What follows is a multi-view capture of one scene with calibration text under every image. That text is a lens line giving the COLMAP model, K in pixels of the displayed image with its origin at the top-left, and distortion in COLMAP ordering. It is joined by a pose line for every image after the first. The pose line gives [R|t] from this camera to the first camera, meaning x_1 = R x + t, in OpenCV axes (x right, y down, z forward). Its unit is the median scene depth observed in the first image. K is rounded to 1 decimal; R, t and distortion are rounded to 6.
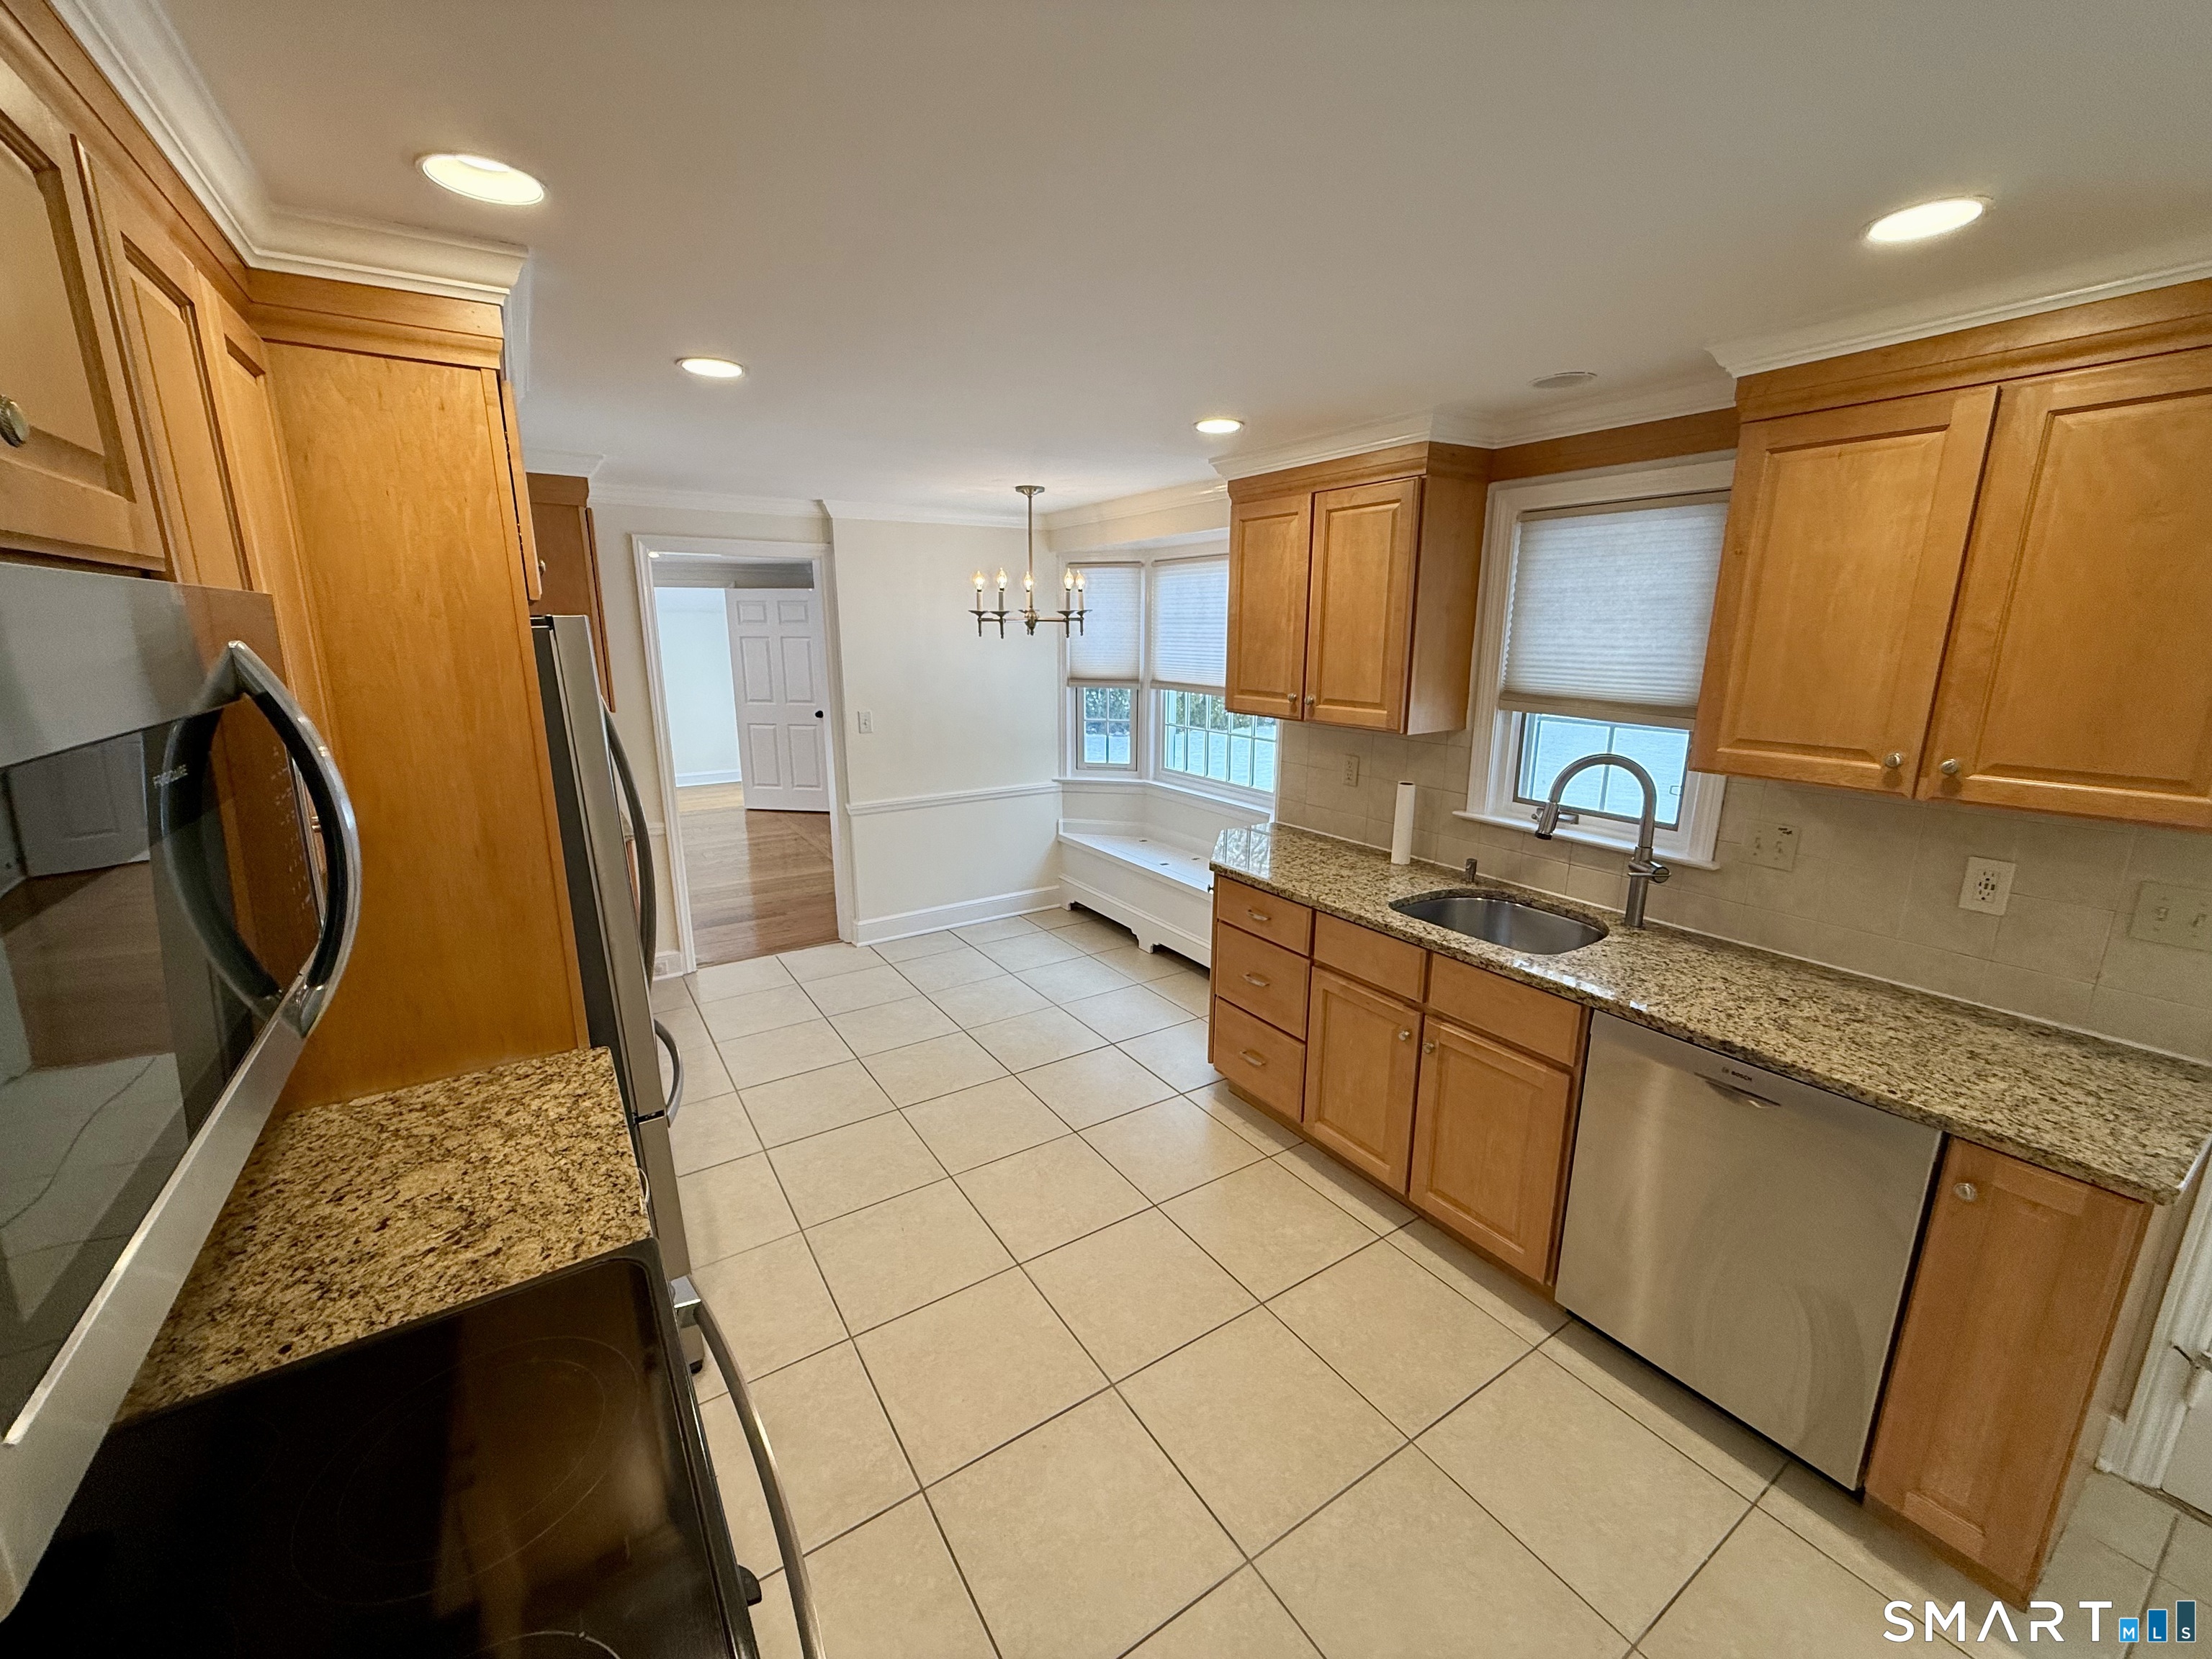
lens RADIAL K [[877.7, 0, 1097.7], [0, 877.7, 829.5], [0, 0, 1]] dist [-0.002544, -0.000434]
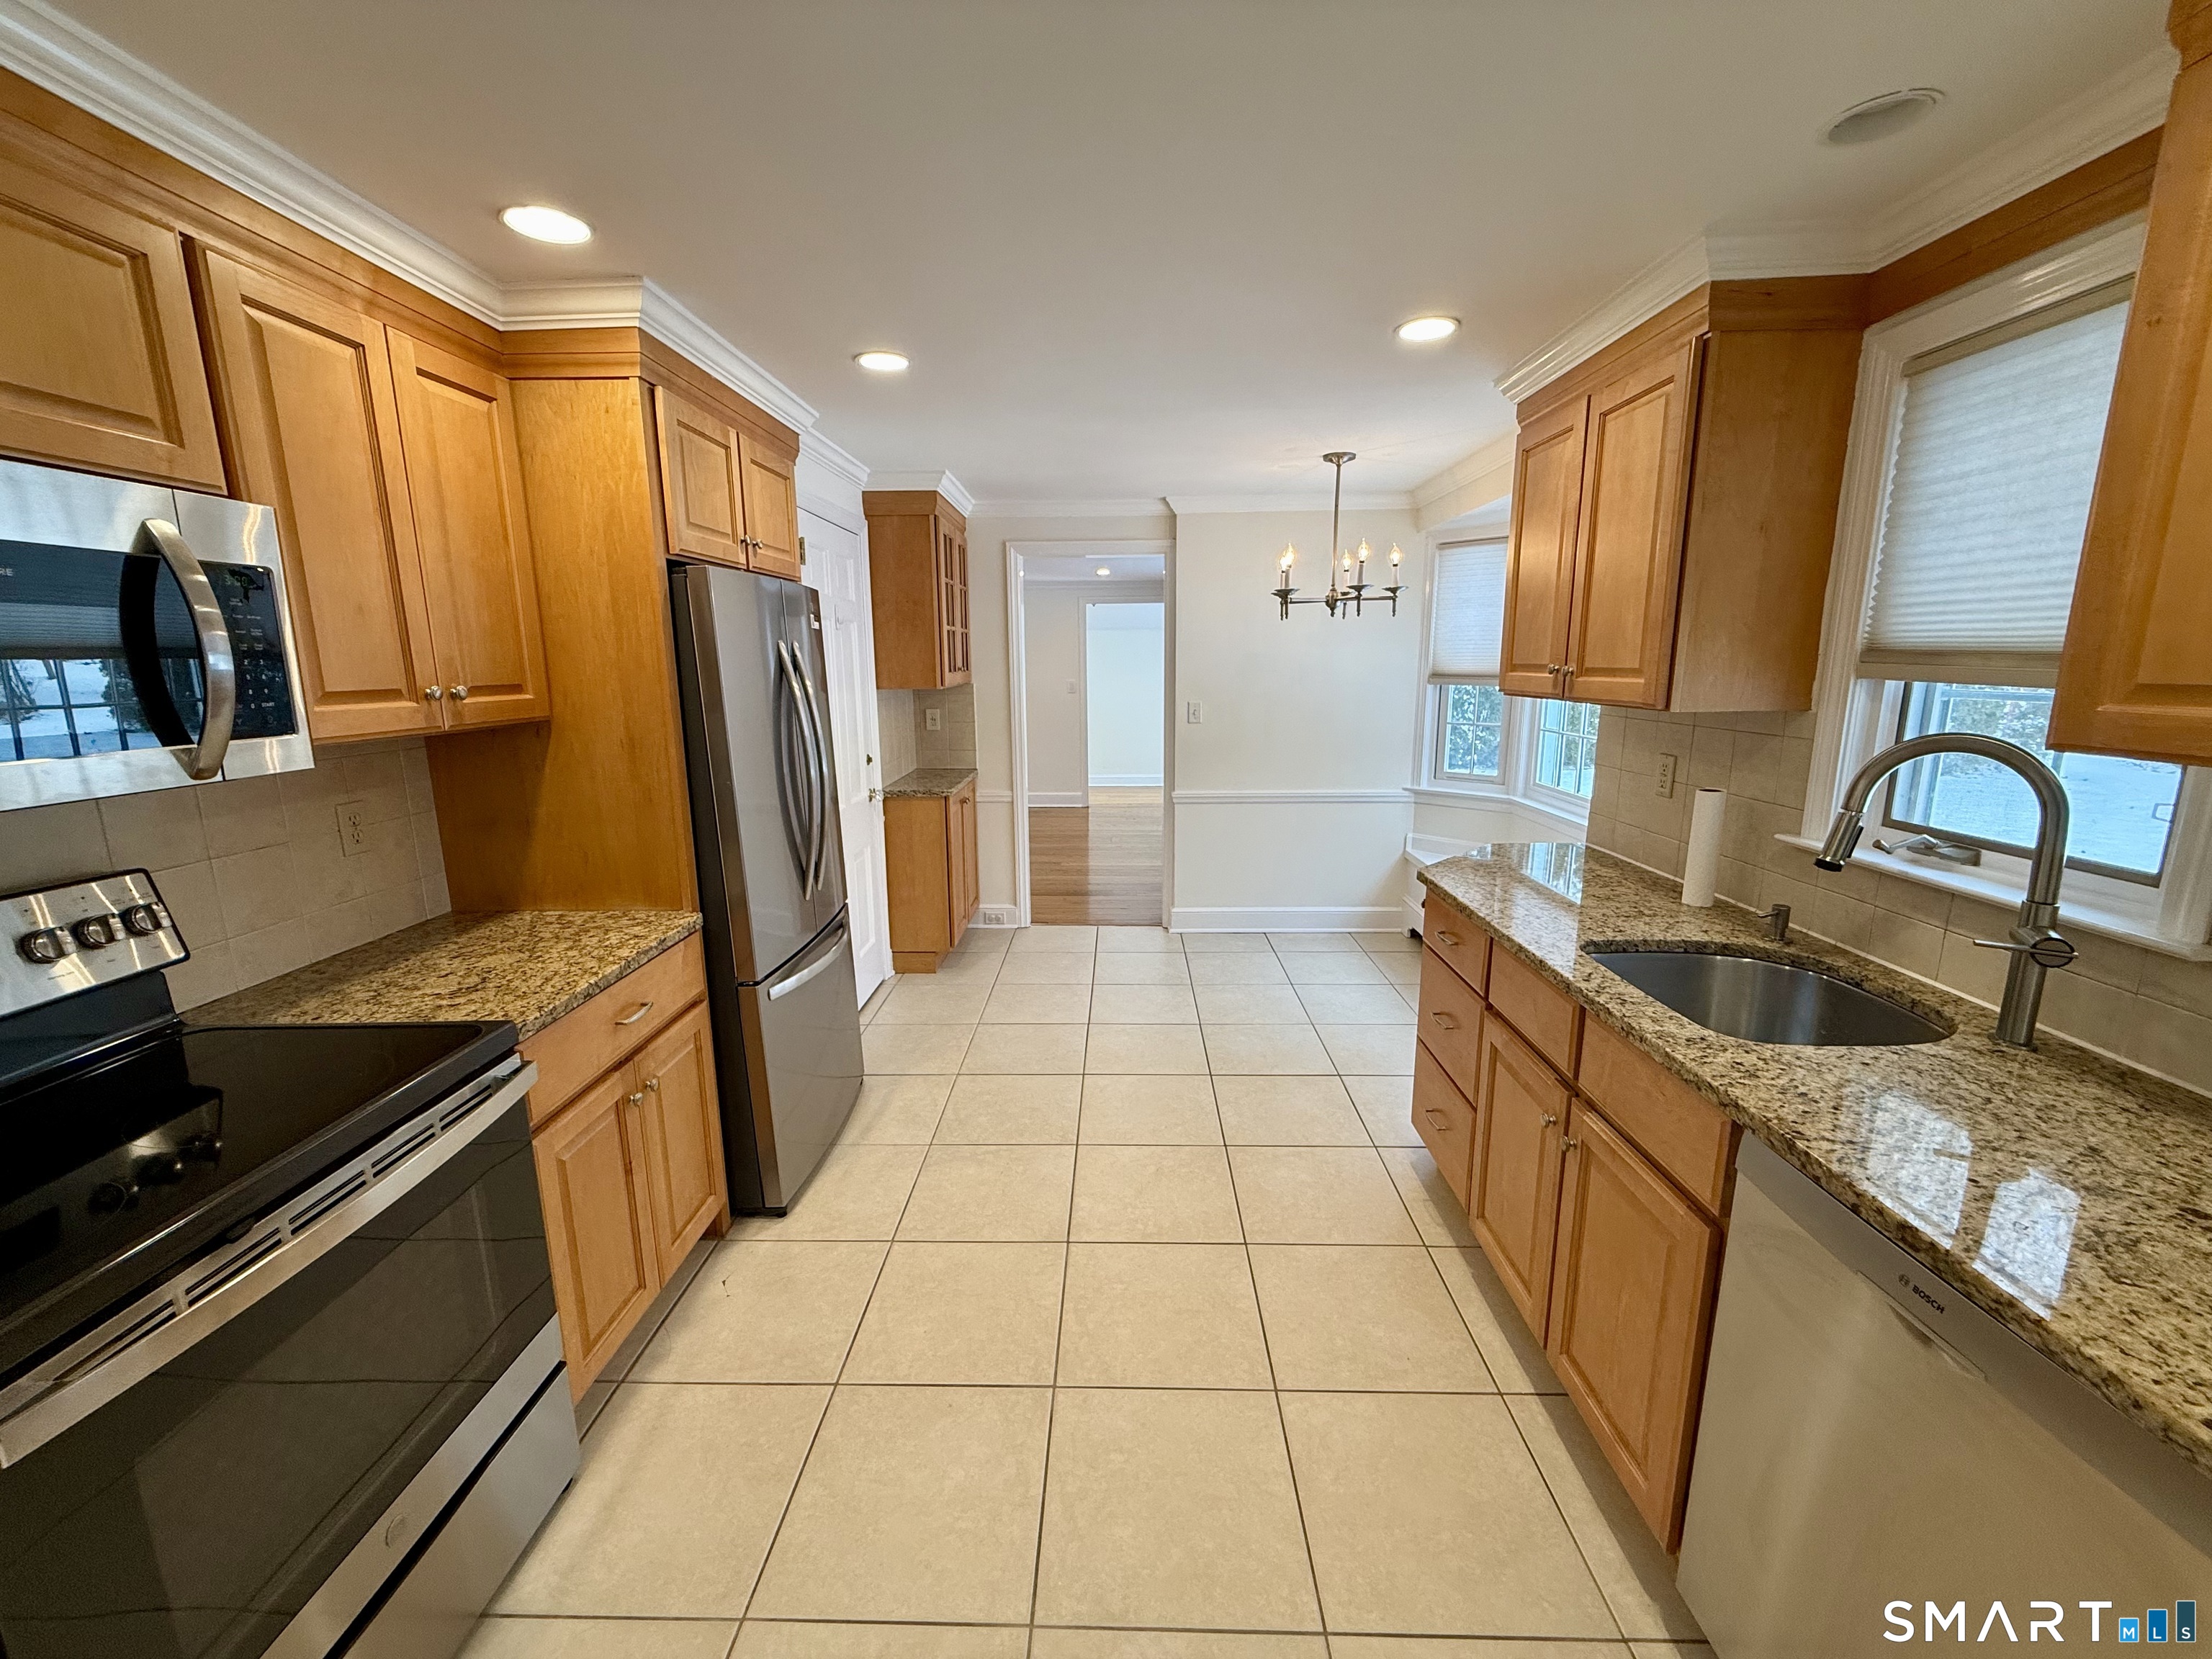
lens RADIAL K [[877.7, 0, 1097.7], [0, 877.7, 829.5], [0, 0, 1]] dist [-0.002544, -0.000434]
pose [[0.824953, 0.100592, -0.556179, 0.395338], [-0.119125, 0.992875, 0.002883, 0.040268], [0.552506, 0.063877, 0.831058, 0.182311]]
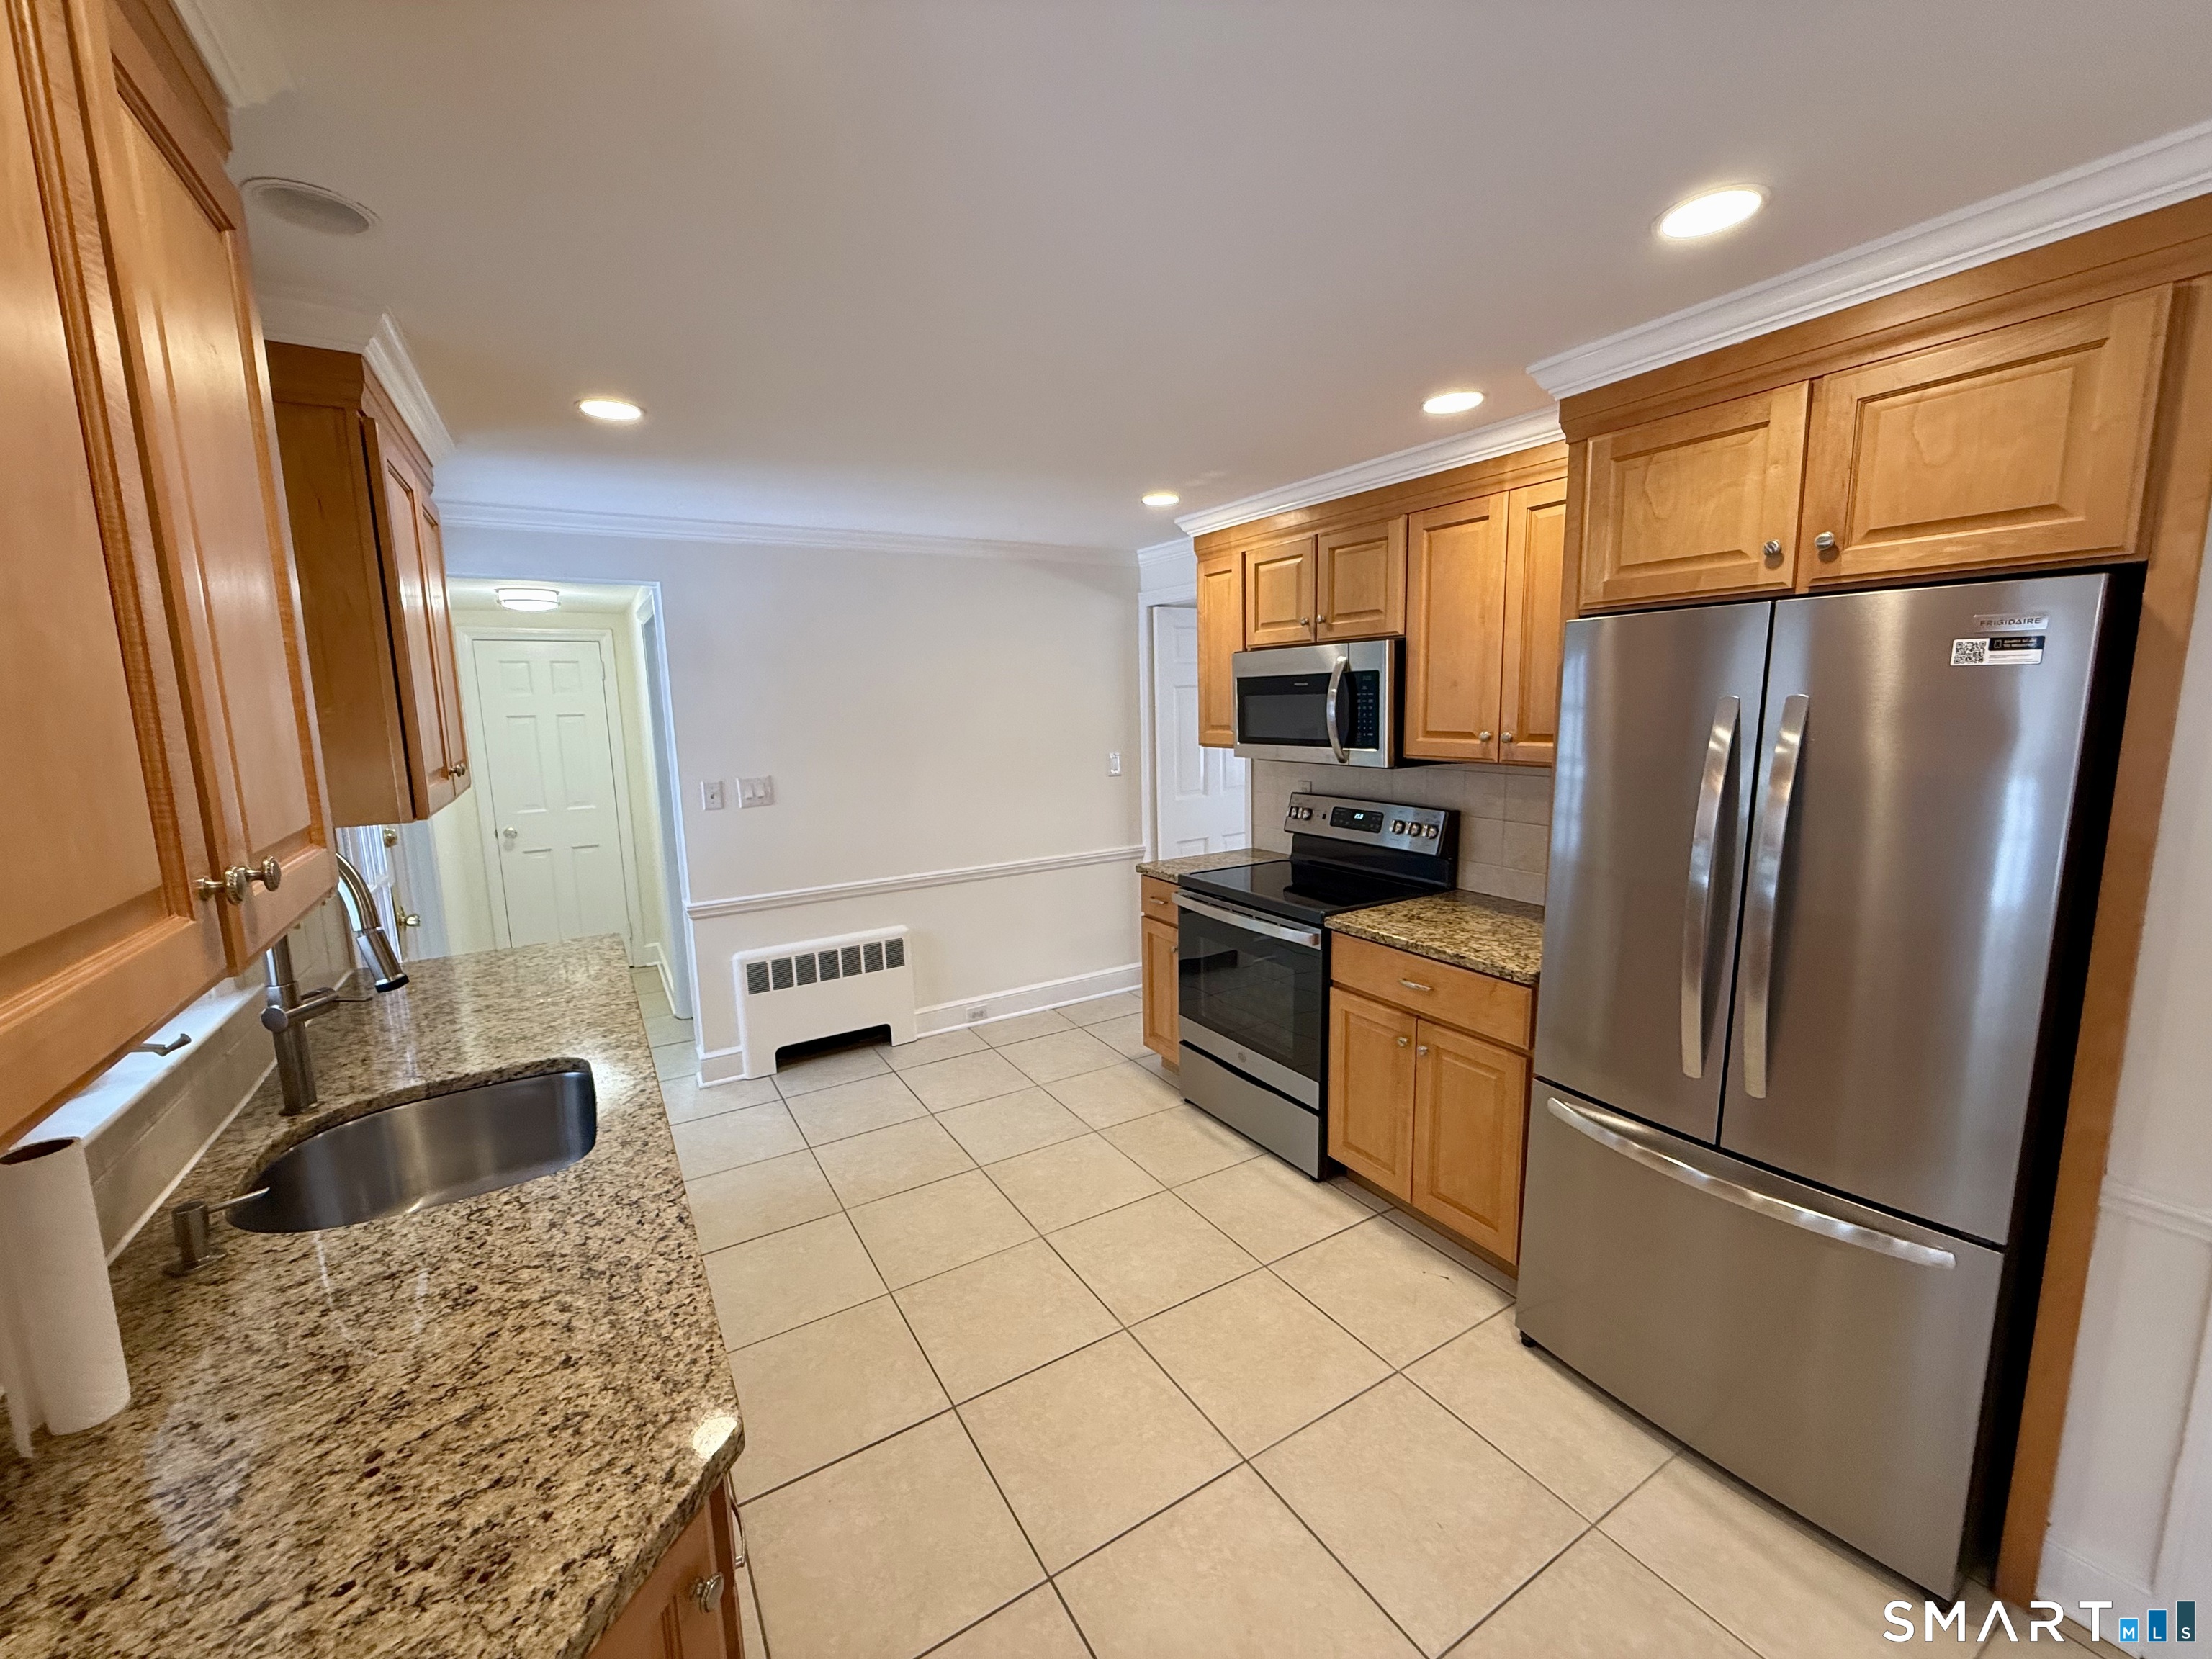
lens RADIAL K [[877.7, 0, 1097.7], [0, 877.7, 829.5], [0, 0, 1]] dist [-0.002544, -0.000434]
pose [[-0.999208, 0.014302, 0.037140, 0.001175], [0.027153, 0.927250, 0.373457, -0.281518], [-0.029096, 0.374169, -0.926904, 1.409968]]
